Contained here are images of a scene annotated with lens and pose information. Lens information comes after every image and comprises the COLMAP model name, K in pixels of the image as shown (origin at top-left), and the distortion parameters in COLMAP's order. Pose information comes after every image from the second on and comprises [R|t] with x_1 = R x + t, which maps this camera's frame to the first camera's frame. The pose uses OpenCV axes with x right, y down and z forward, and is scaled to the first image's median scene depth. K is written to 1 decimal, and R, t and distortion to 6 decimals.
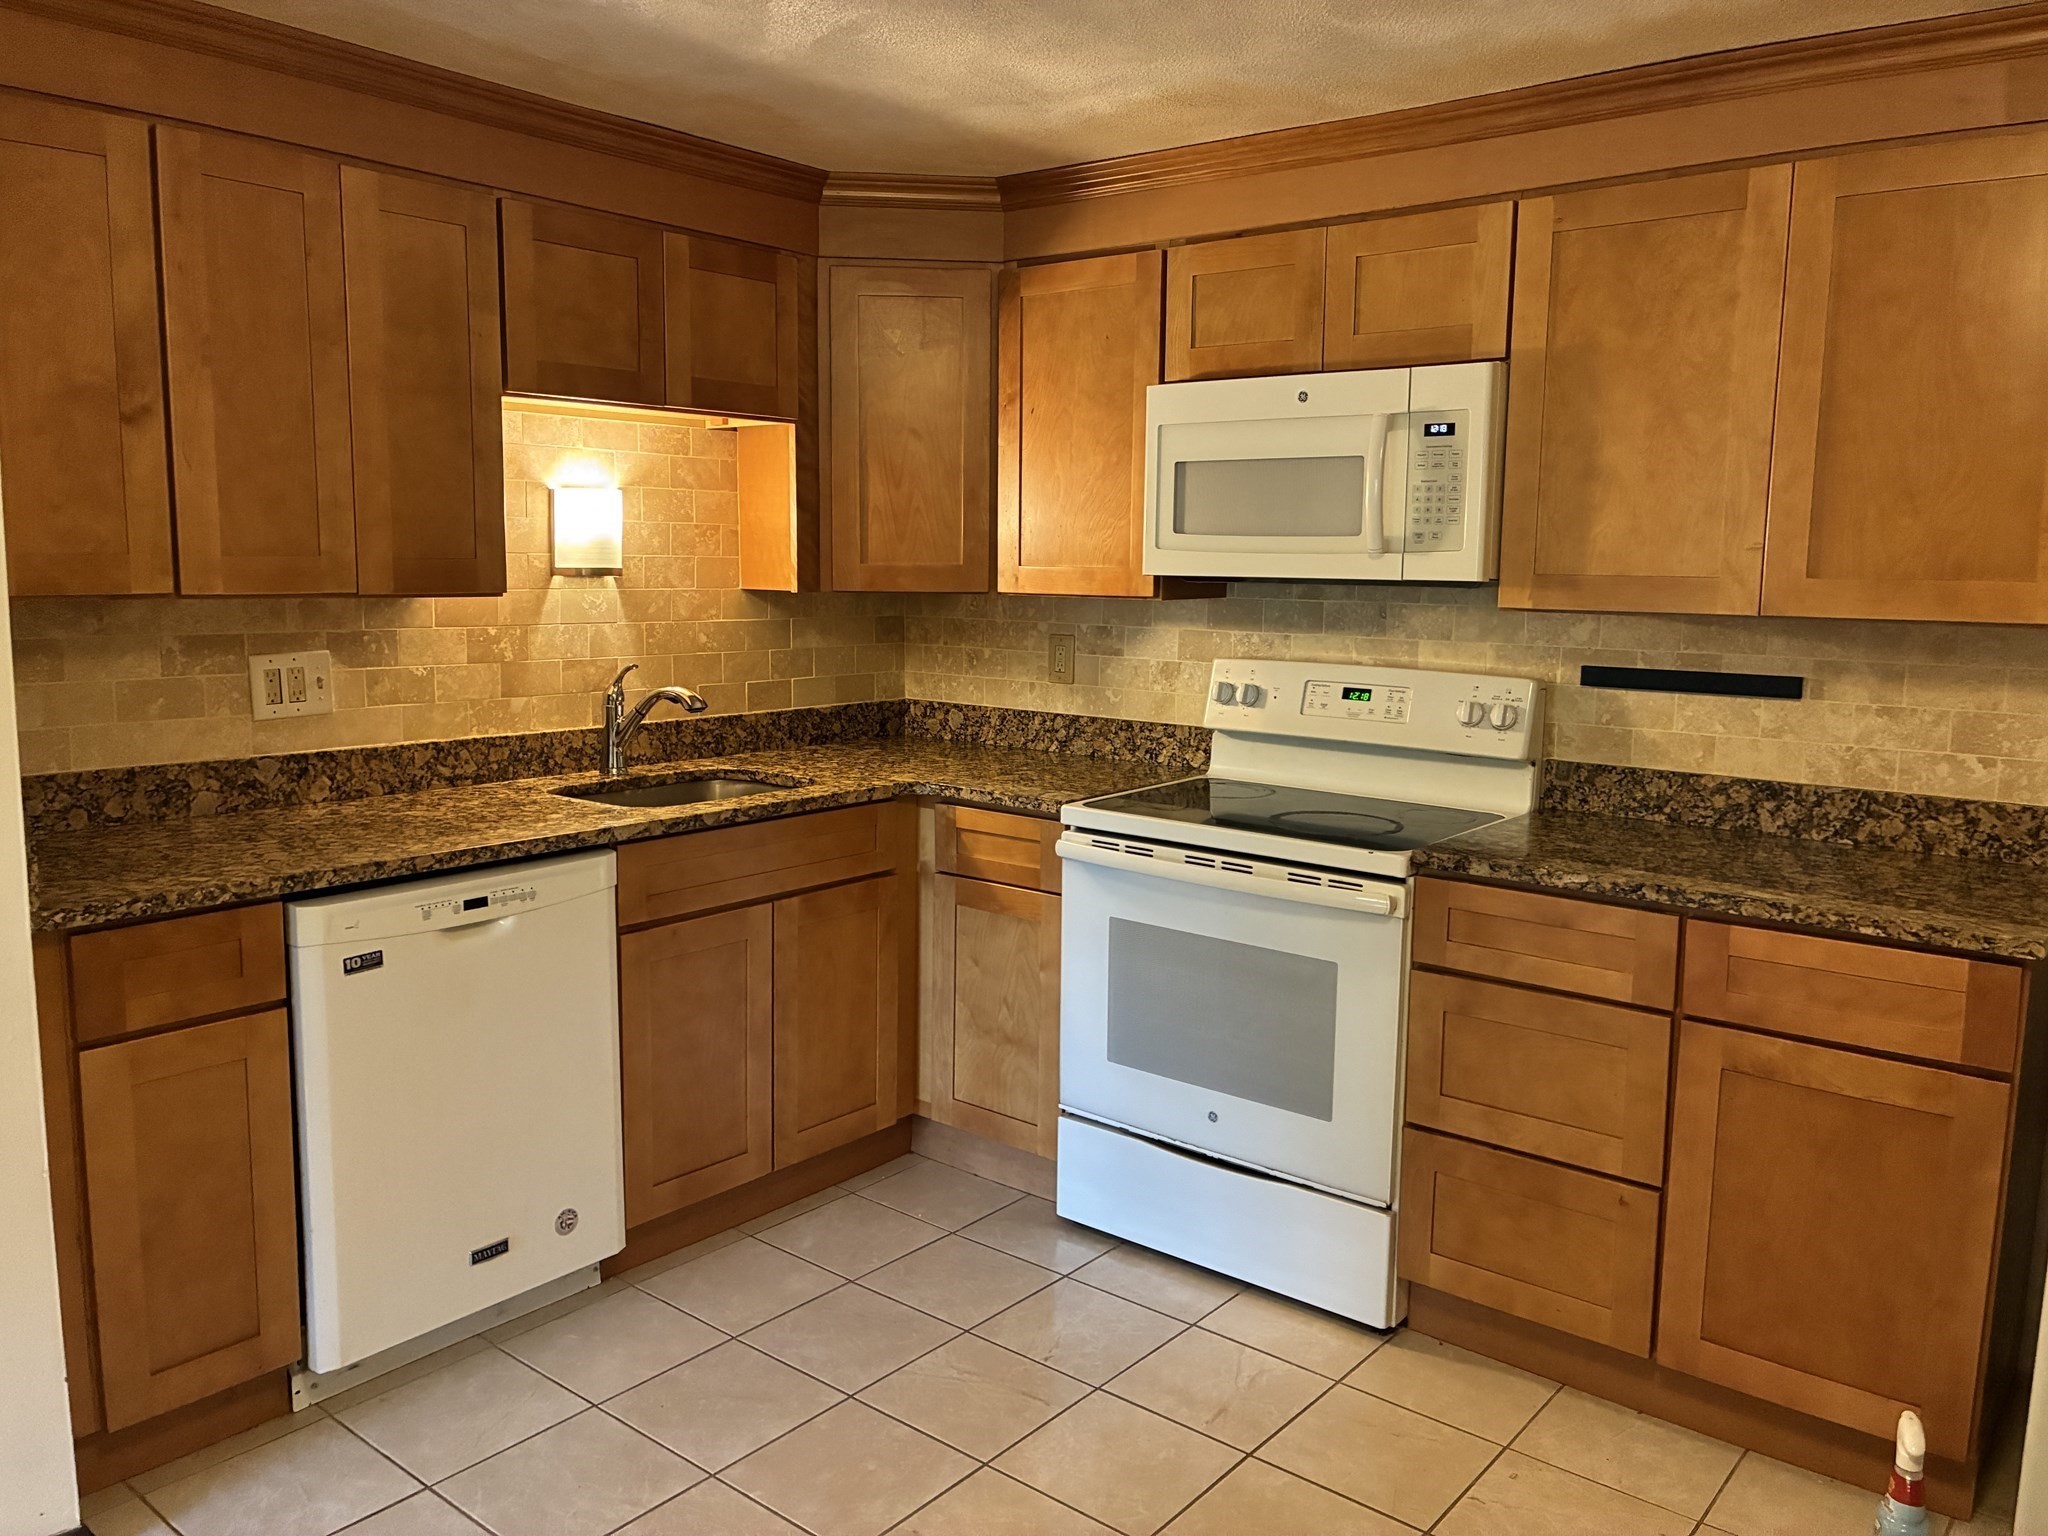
lens RADIAL K [[1544.0, 0, 1008.0], [0, 1544.0, 758.8], [0, 0, 1]] dist [0.047542, -0.065997]
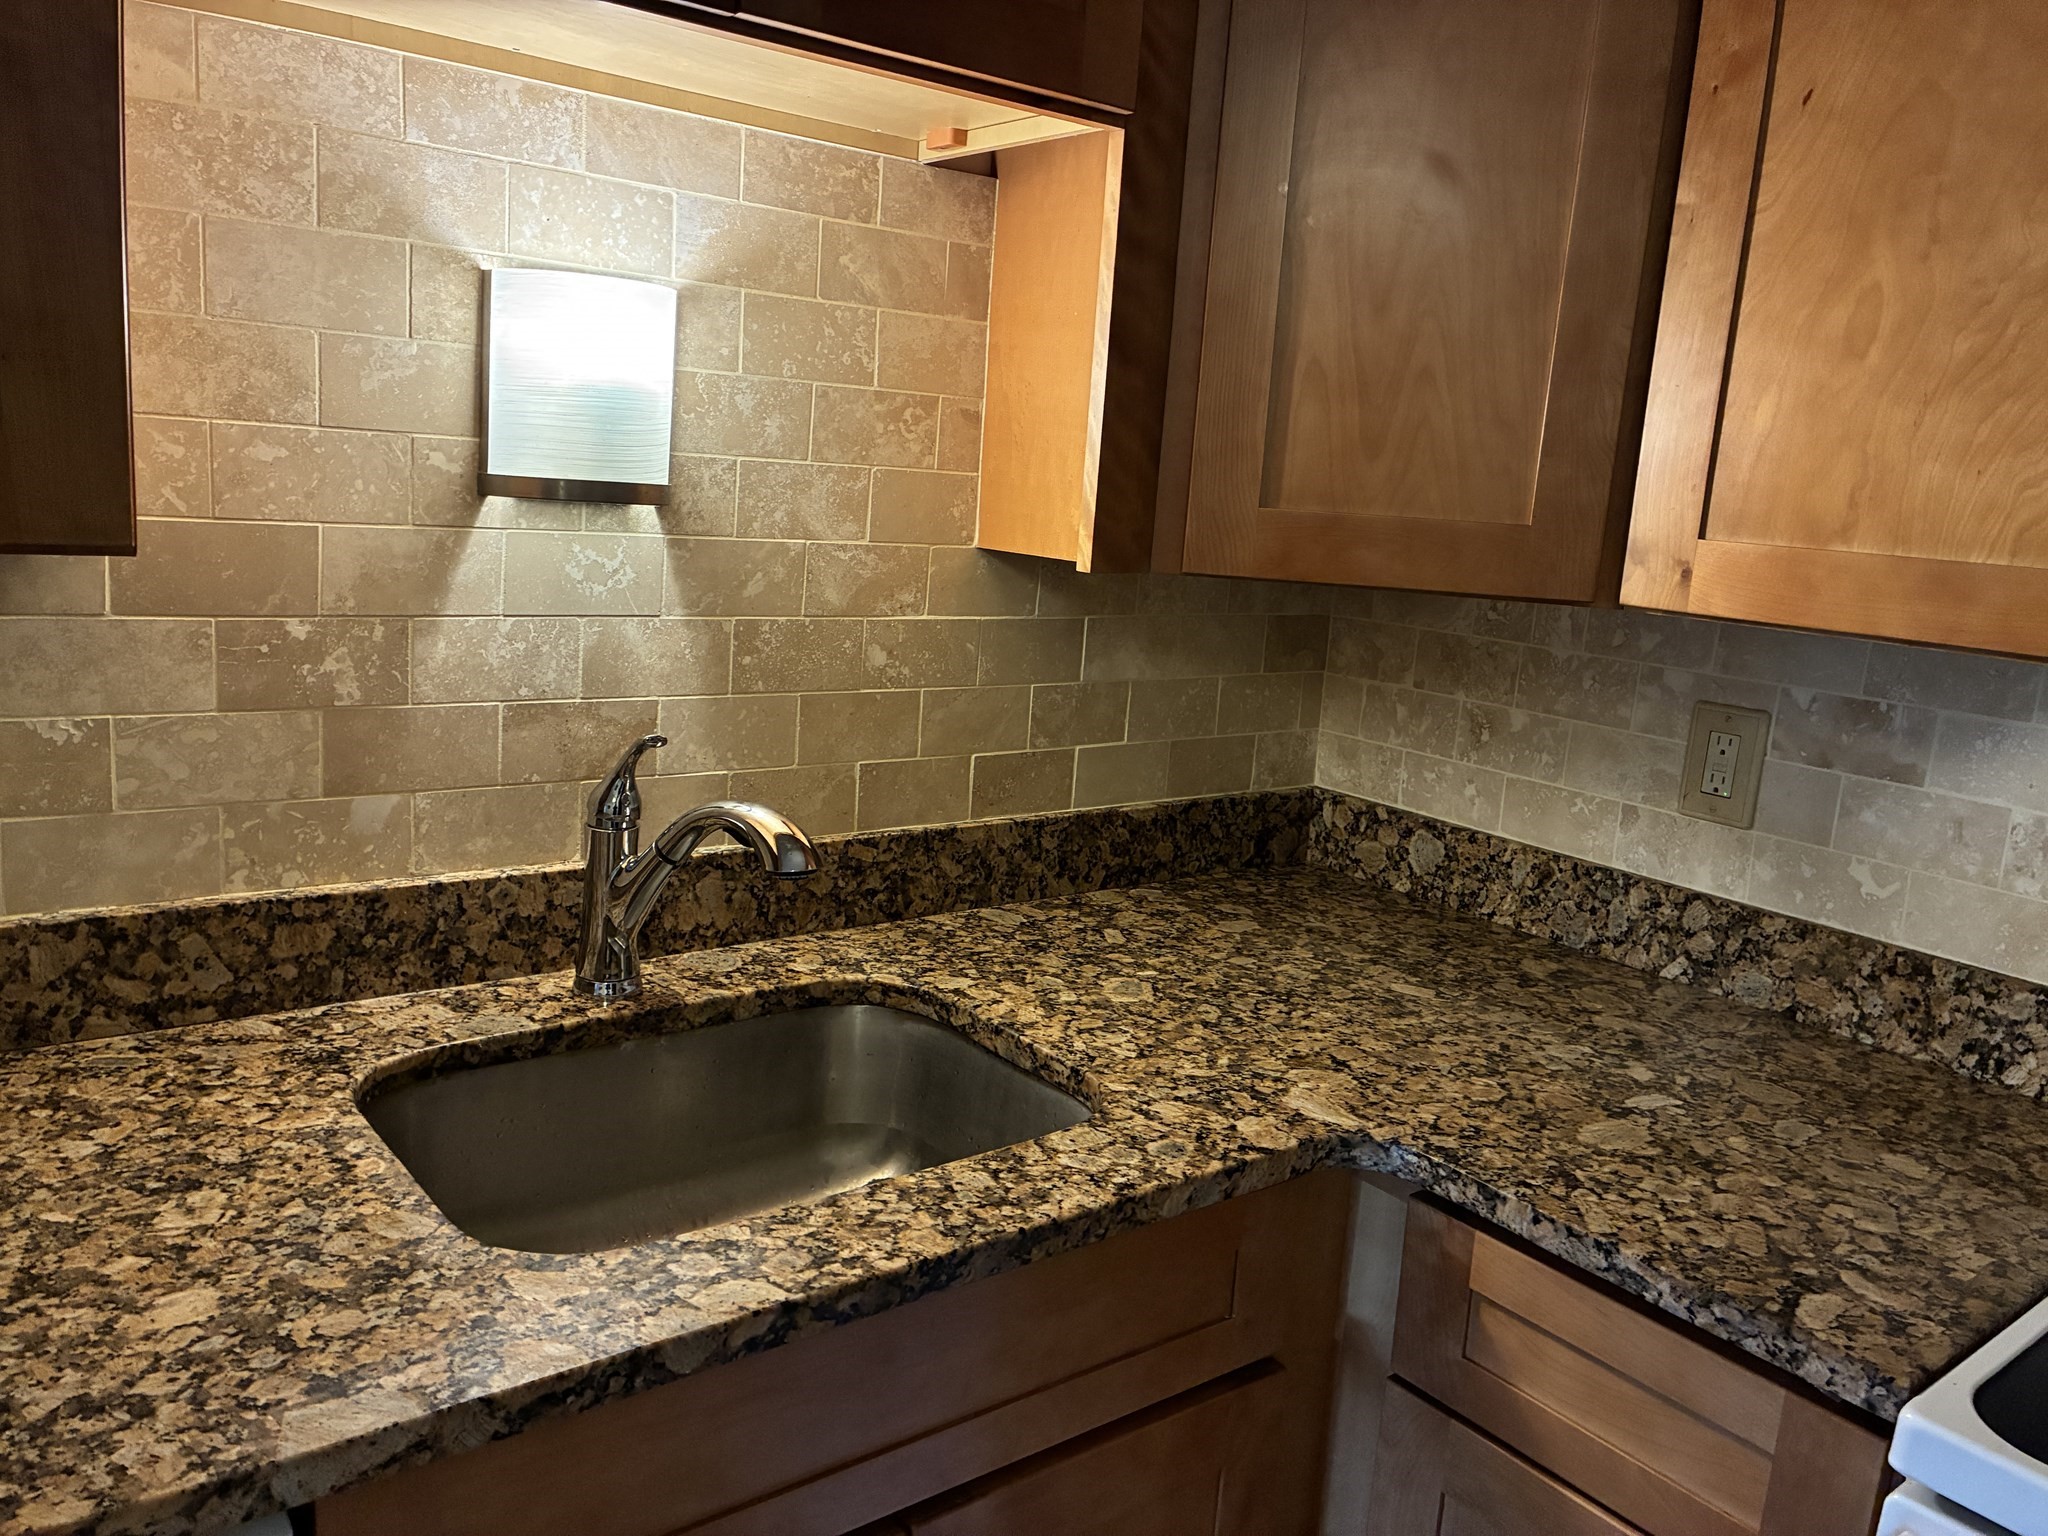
lens RADIAL K [[1548.7, 0, 1010.4], [0, 1548.7, 754.1], [0, 0, 1]] dist [0.071957, -0.097443]
pose [[0.971489, 0.097630, -0.216050, -0.072366], [-0.087342, 0.994564, 0.056688, -0.089856], [0.220410, -0.036202, 0.974735, 0.662736]]
